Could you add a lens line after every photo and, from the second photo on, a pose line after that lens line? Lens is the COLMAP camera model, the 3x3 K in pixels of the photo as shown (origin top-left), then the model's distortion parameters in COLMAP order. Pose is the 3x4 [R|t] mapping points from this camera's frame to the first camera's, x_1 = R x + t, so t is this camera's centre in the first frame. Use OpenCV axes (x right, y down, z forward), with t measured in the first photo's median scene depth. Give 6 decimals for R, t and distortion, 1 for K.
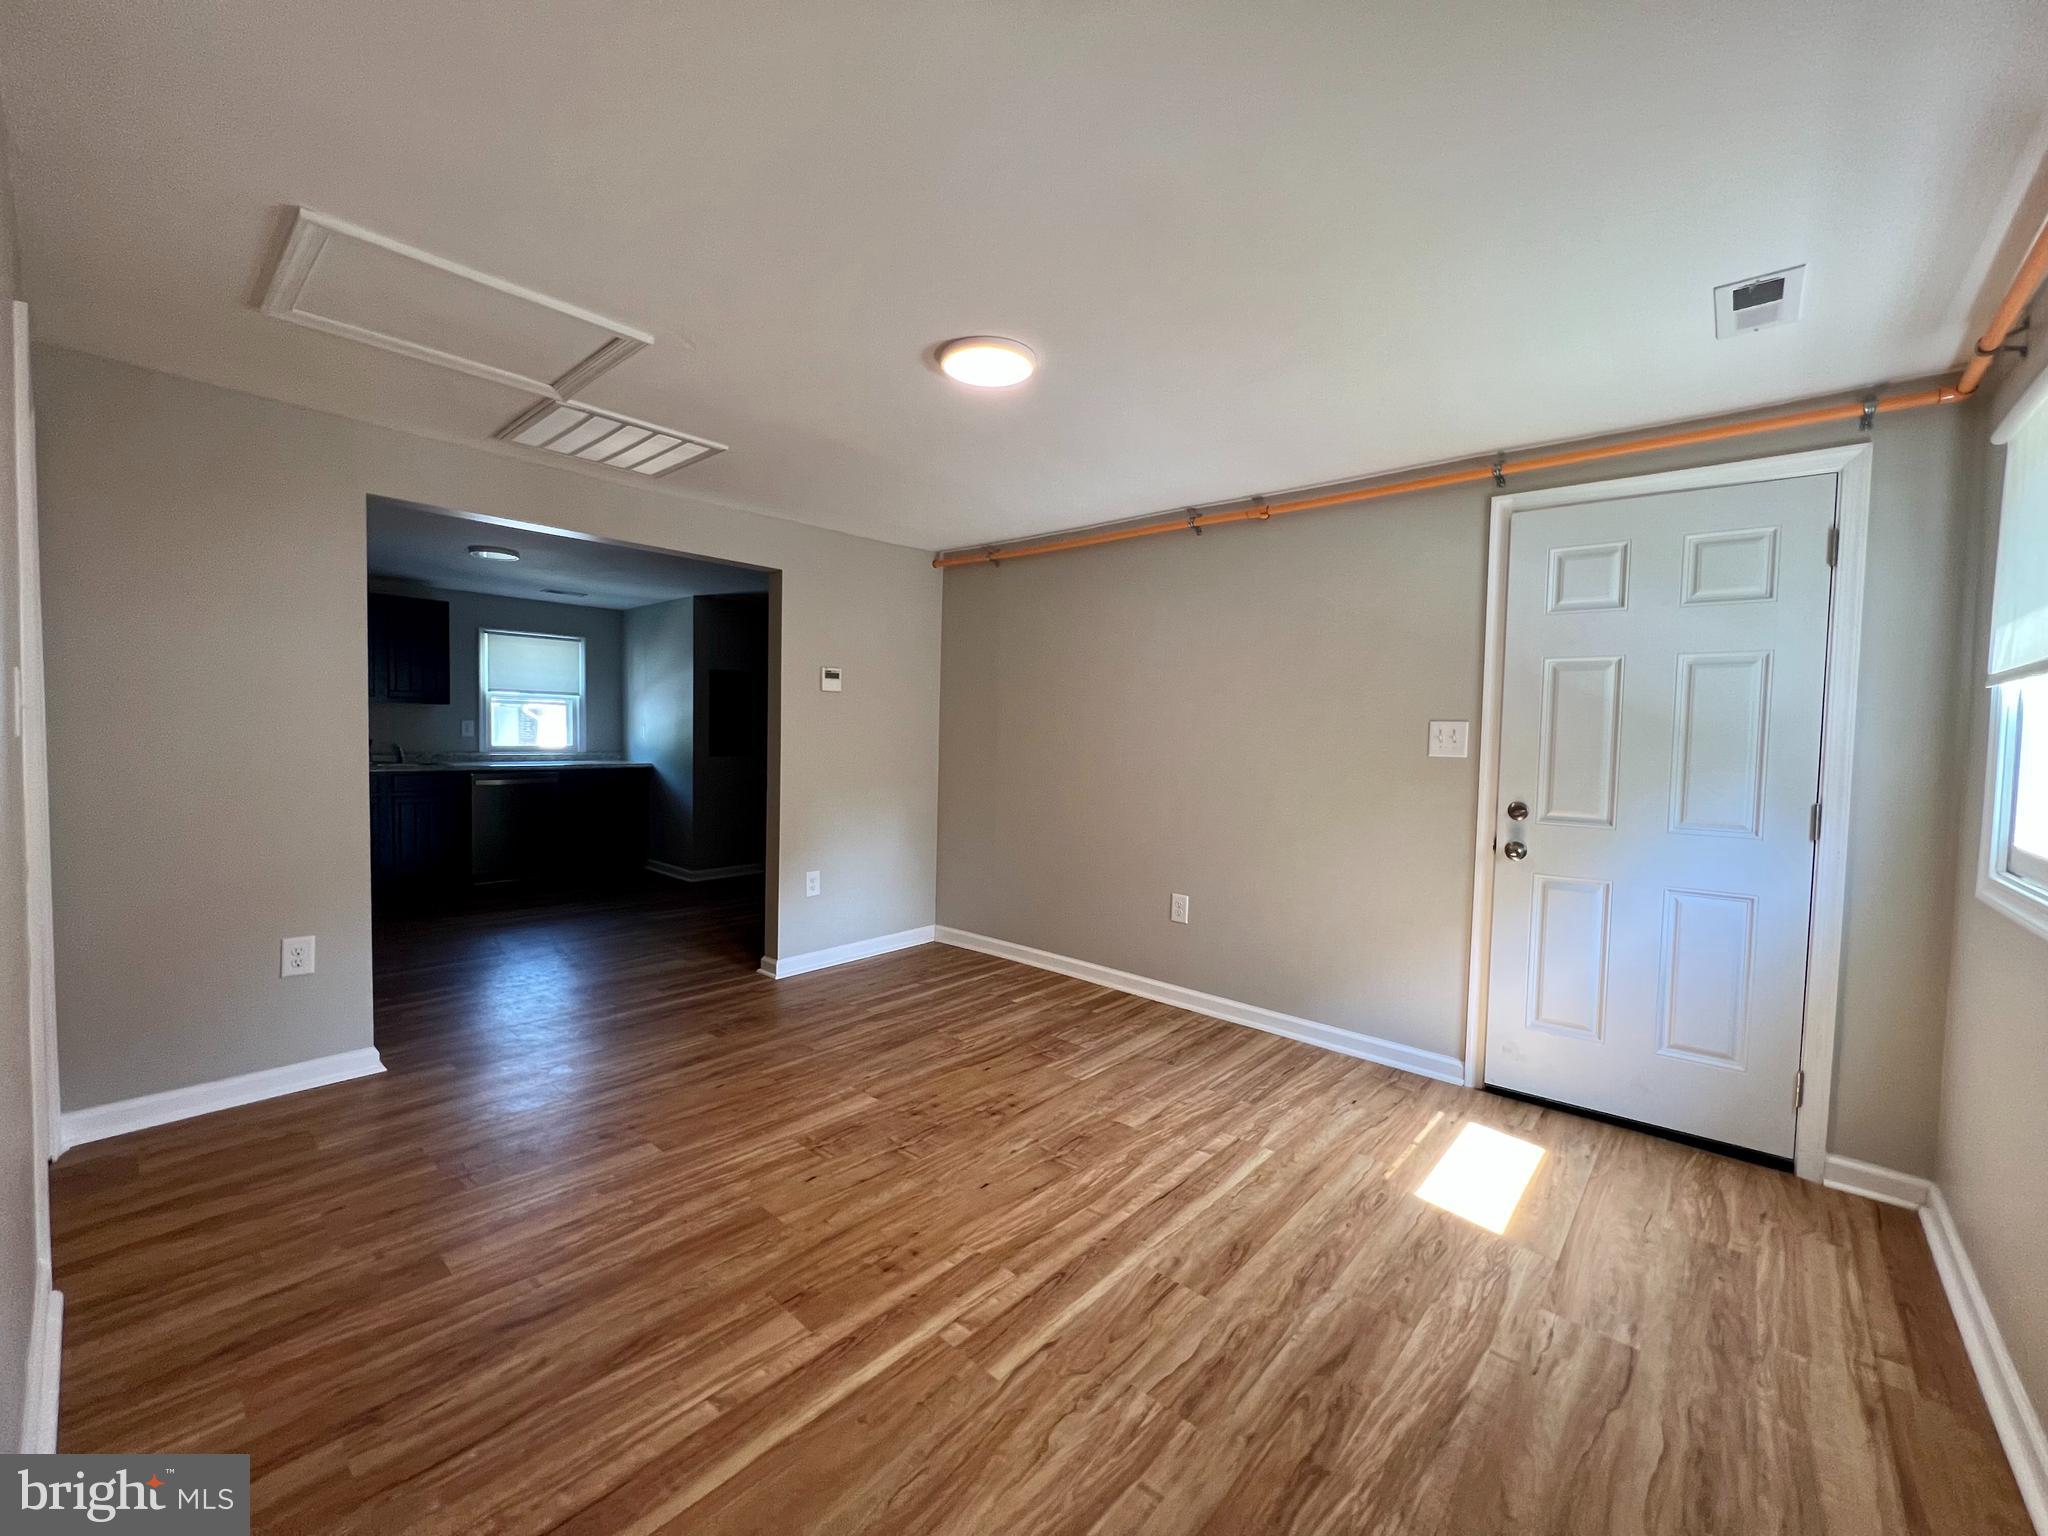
lens RADIAL K [[815.4, 0, 1022.8], [0, 815.4, 775.4], [0, 0, 1]] dist [-0.001077, 0.000318]
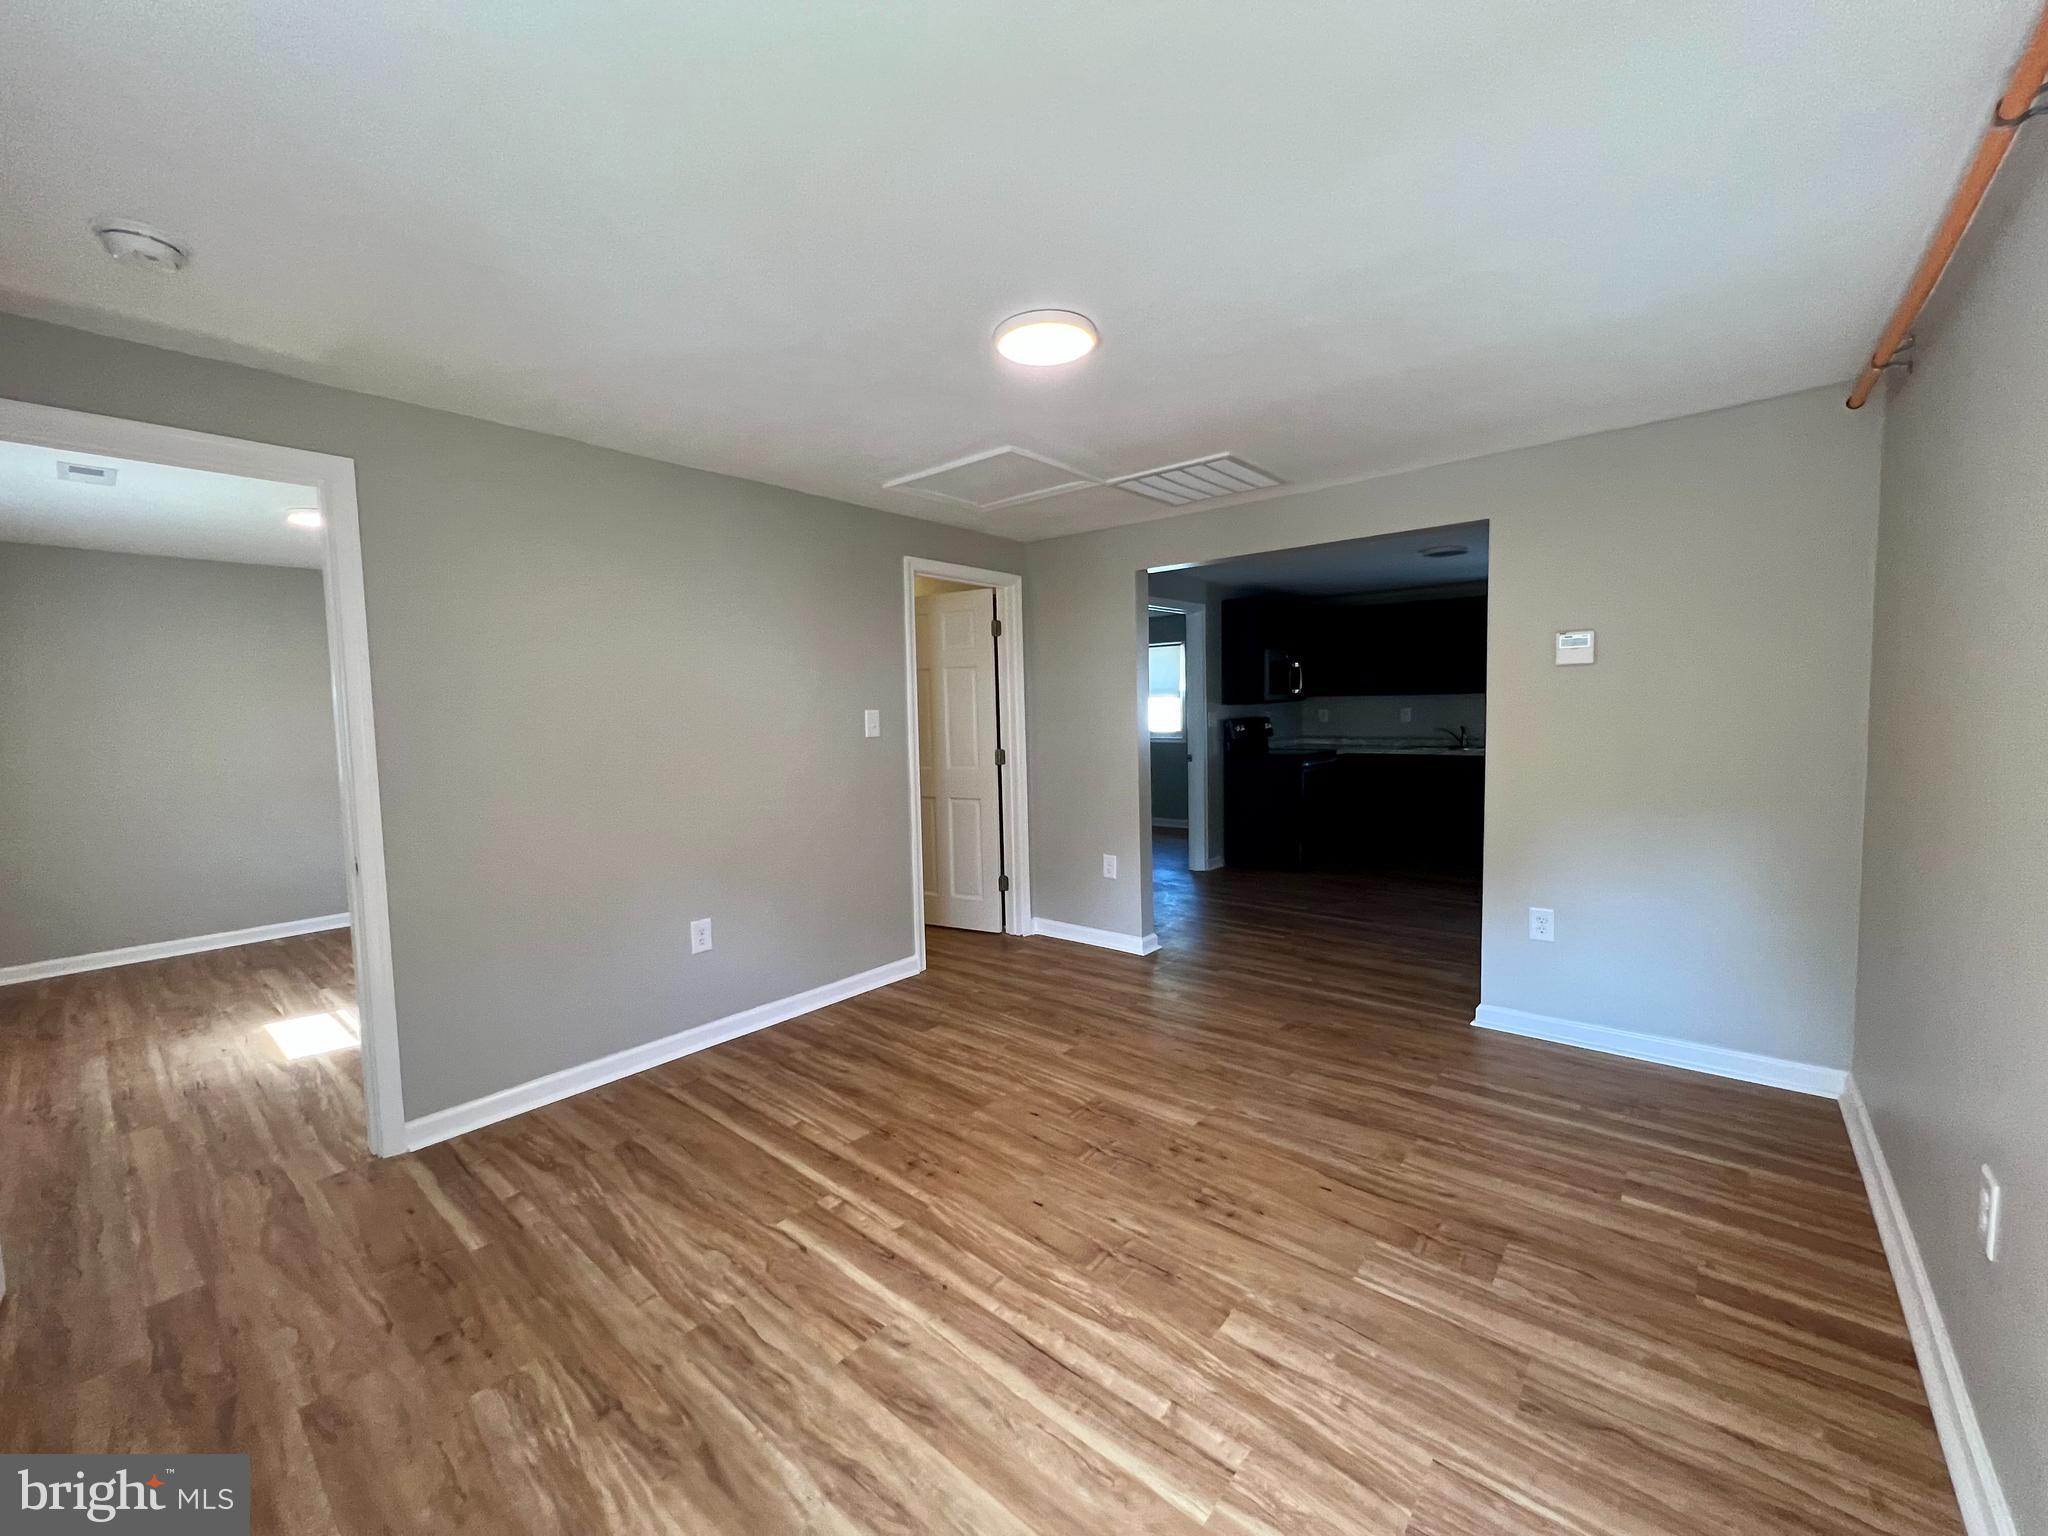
lens RADIAL K [[823.6, 0, 1018.8], [0, 823.6, 770.3], [0, 0, 1]] dist [-0.001101, 0.000462]
pose [[0.019764, 0.051190, -0.998493, 0.964172], [-0.030819, 0.998245, 0.050568, -0.062302], [0.999330, 0.029774, 0.021307, 1.006821]]
